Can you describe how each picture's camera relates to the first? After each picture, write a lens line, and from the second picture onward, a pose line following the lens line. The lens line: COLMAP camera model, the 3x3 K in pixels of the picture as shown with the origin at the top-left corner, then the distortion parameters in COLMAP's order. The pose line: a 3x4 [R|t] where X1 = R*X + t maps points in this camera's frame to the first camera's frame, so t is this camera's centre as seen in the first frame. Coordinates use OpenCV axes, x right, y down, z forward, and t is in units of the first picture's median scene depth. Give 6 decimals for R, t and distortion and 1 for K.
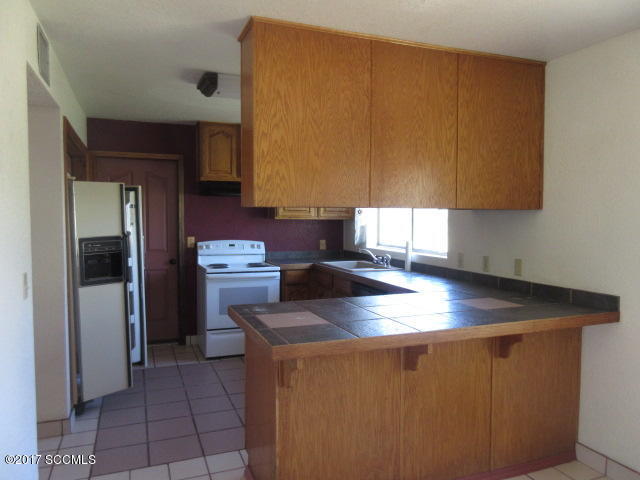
lens RADIAL K [[476.0, 0, 320.6], [0, 476.0, 243.0], [0, 0, 1]] dist [-0.007246, -0.004851]
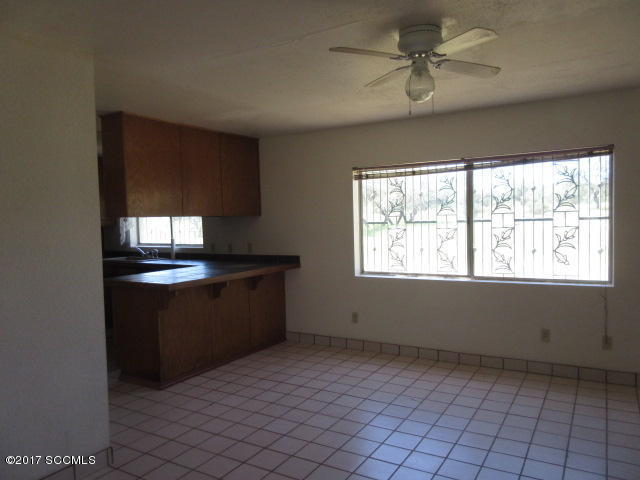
lens RADIAL K [[476.0, 0, 320.6], [0, 476.0, 243.0], [0, 0, 1]] dist [-0.007246, -0.004851]
pose [[0.793613, -0.055978, 0.605843, -0.467588], [0.064826, 0.997870, 0.007283, 0.037926], [-0.604960, 0.033494, 0.795551, -0.605960]]
